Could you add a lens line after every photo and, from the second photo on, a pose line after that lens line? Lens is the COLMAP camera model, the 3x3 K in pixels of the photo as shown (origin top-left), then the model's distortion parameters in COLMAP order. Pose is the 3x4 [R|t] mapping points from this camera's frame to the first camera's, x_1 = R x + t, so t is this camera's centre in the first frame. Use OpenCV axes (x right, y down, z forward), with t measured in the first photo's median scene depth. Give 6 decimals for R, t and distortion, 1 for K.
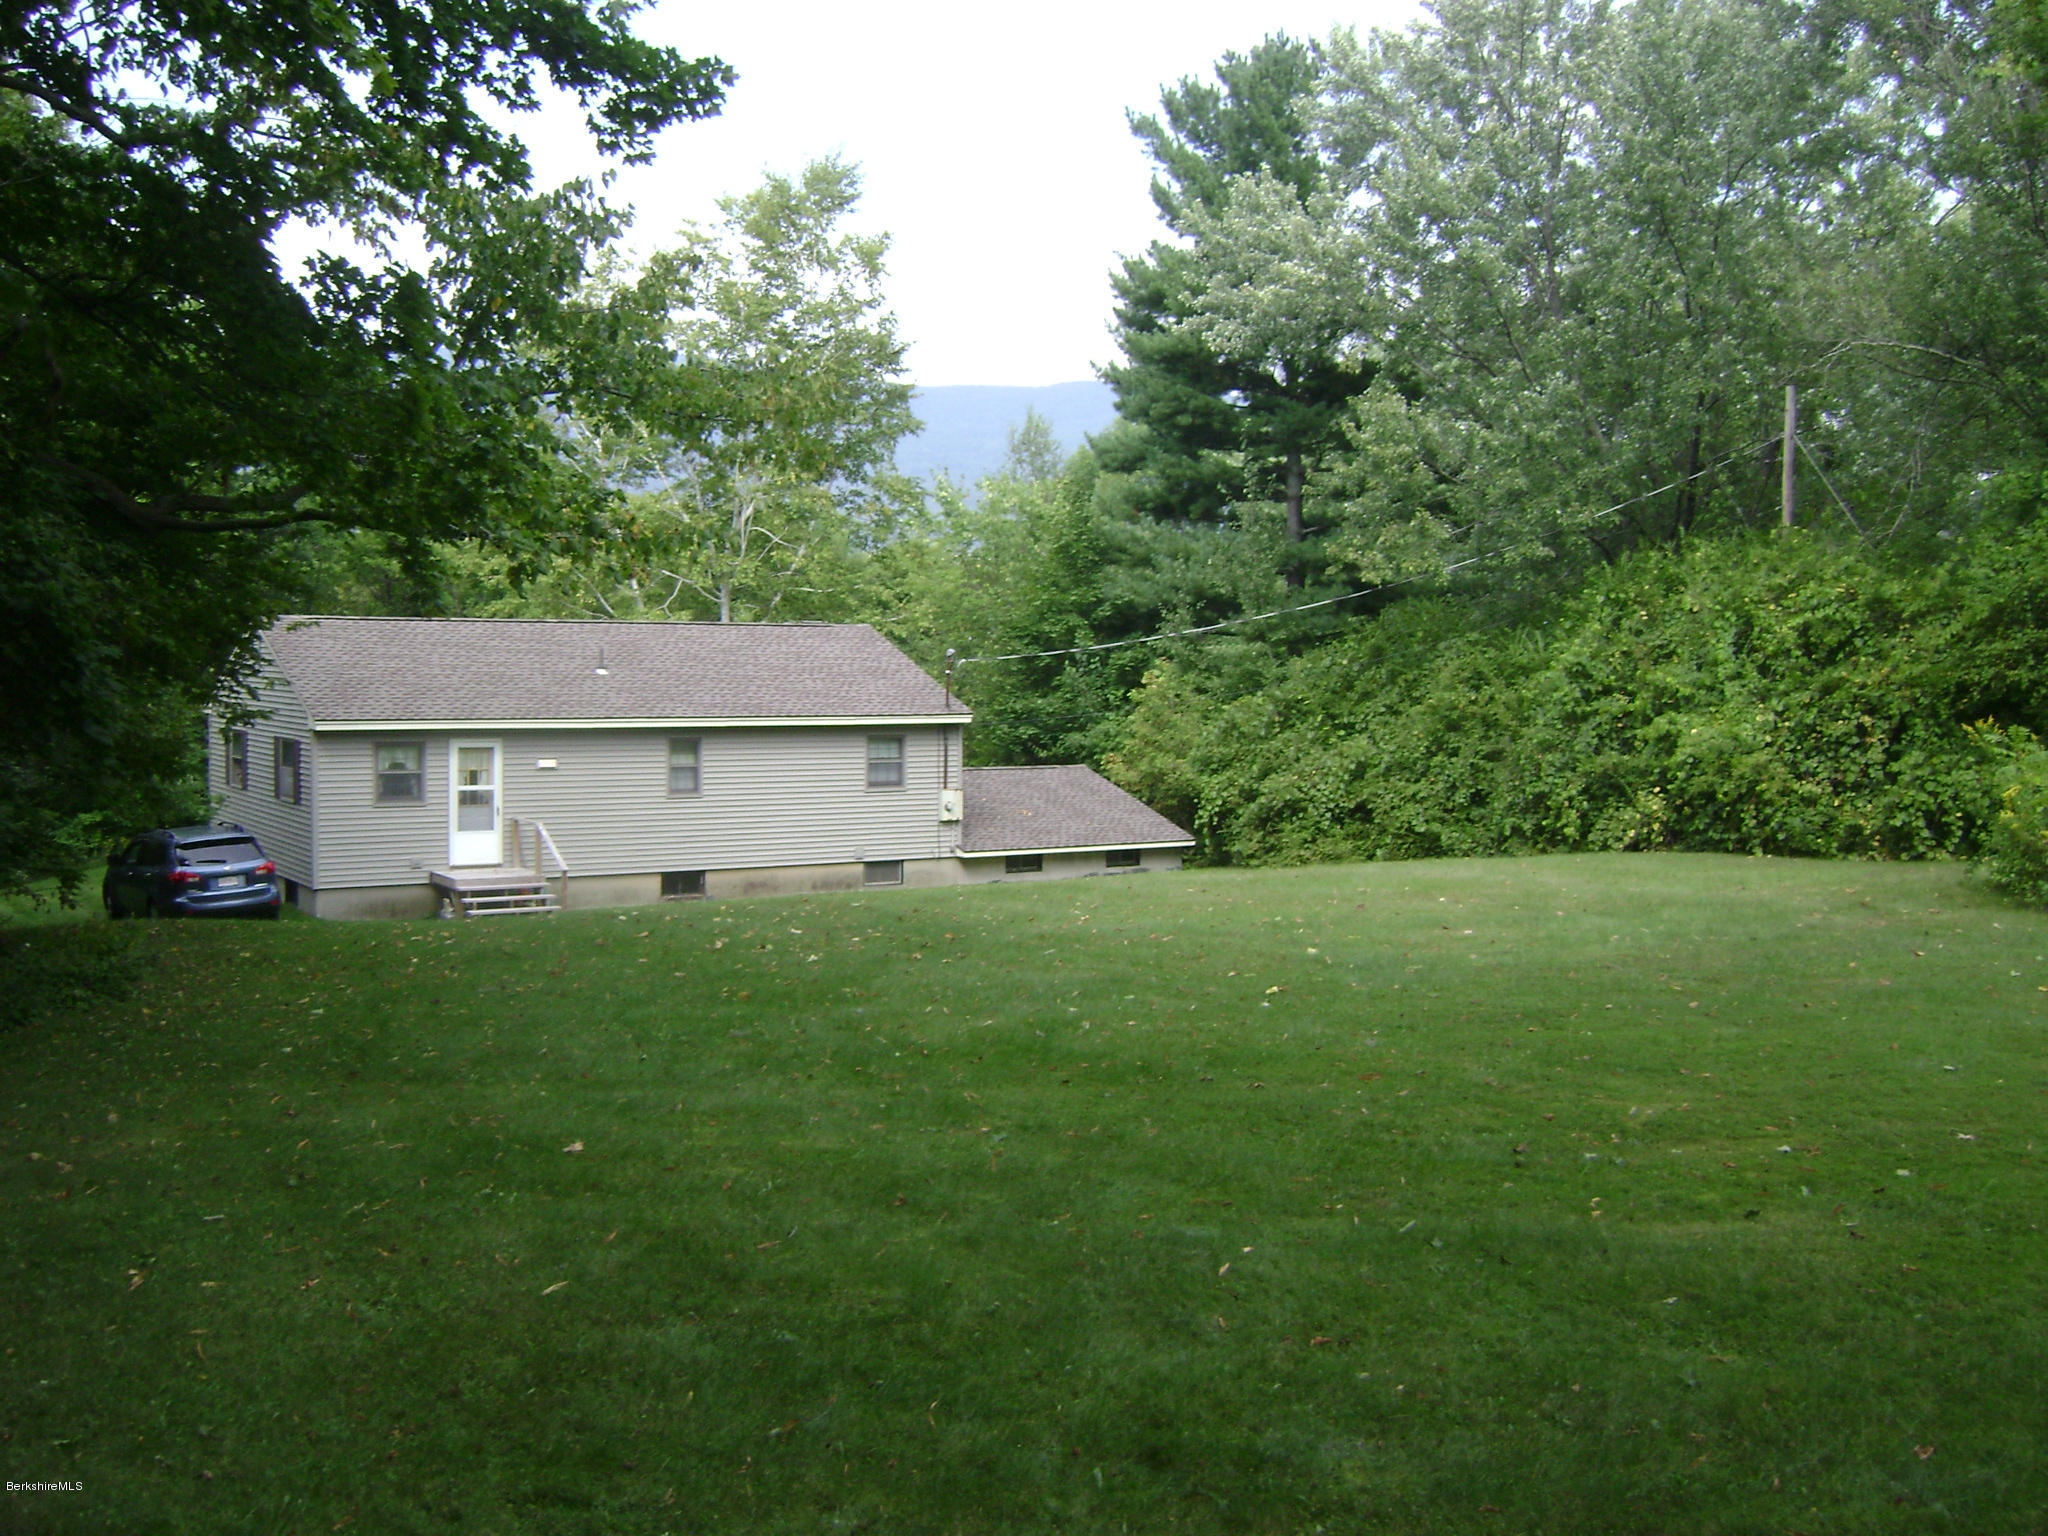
lens RADIAL K [[2281.1, 0, 1024.0], [0, 2281.1, 768.0], [0, 0, 1]] dist [0.106660, -0.007870]
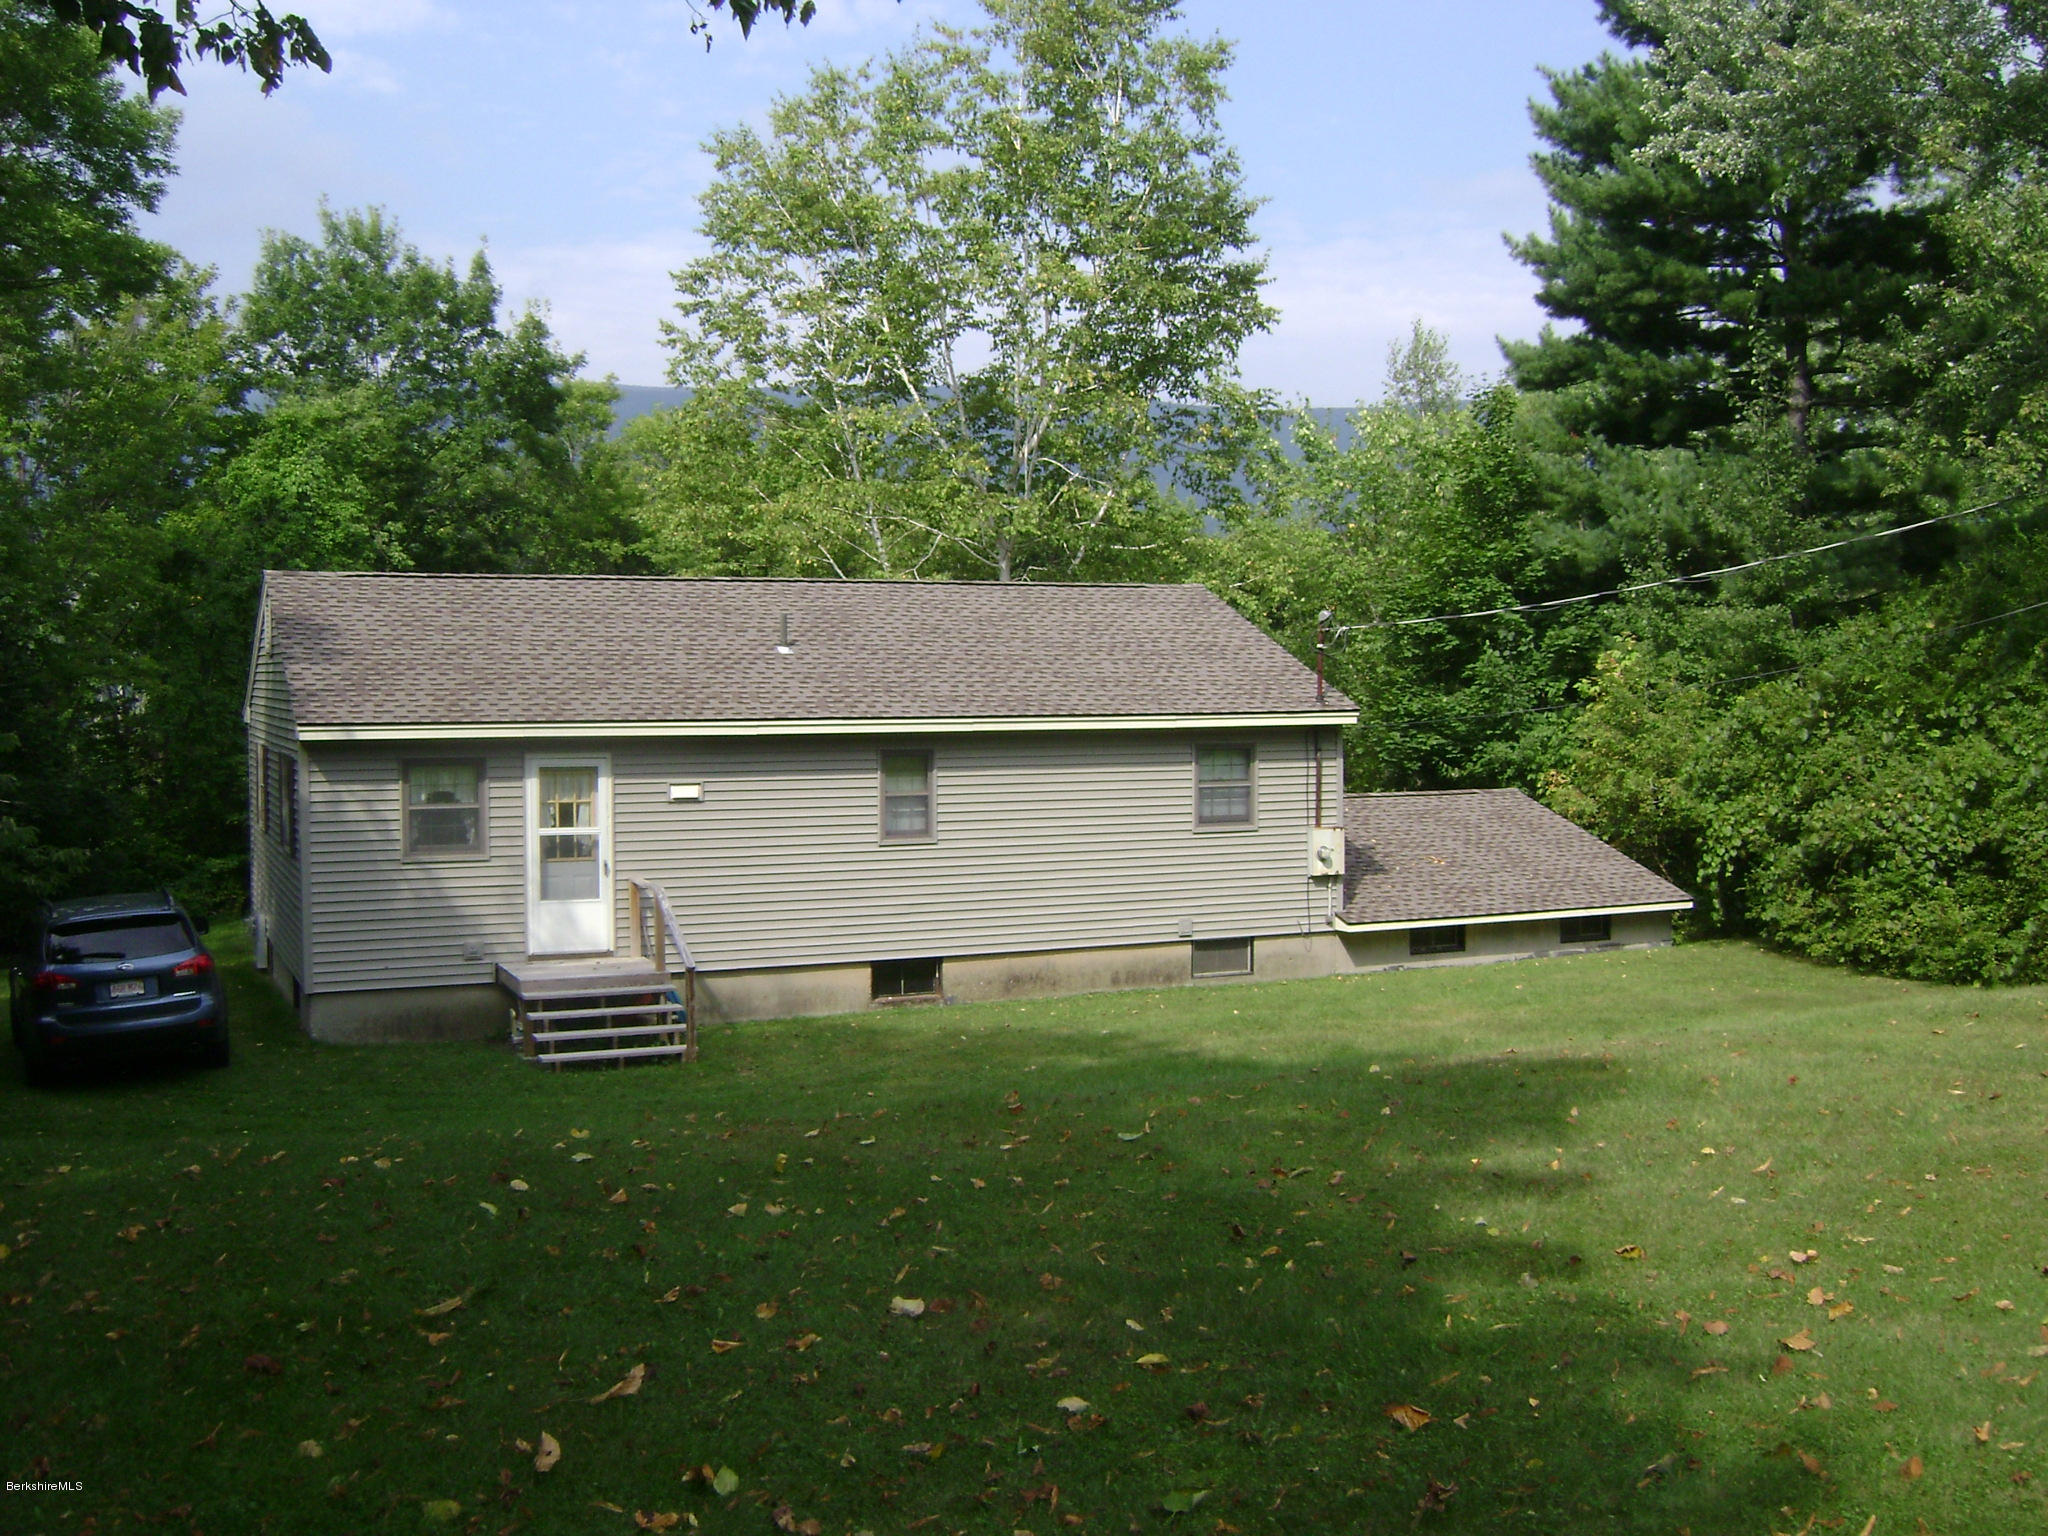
lens RADIAL K [[2117.3, 0, 1024.0], [0, 2117.3, 768.0], [0, 0, 1]] dist [-0.078939, -0.462330]
pose [[0.986582, -0.009448, -0.162996, -0.017665], [0.007375, 0.999884, -0.013321, -0.000057], [0.163103, 0.011940, 0.986537, 0.371642]]
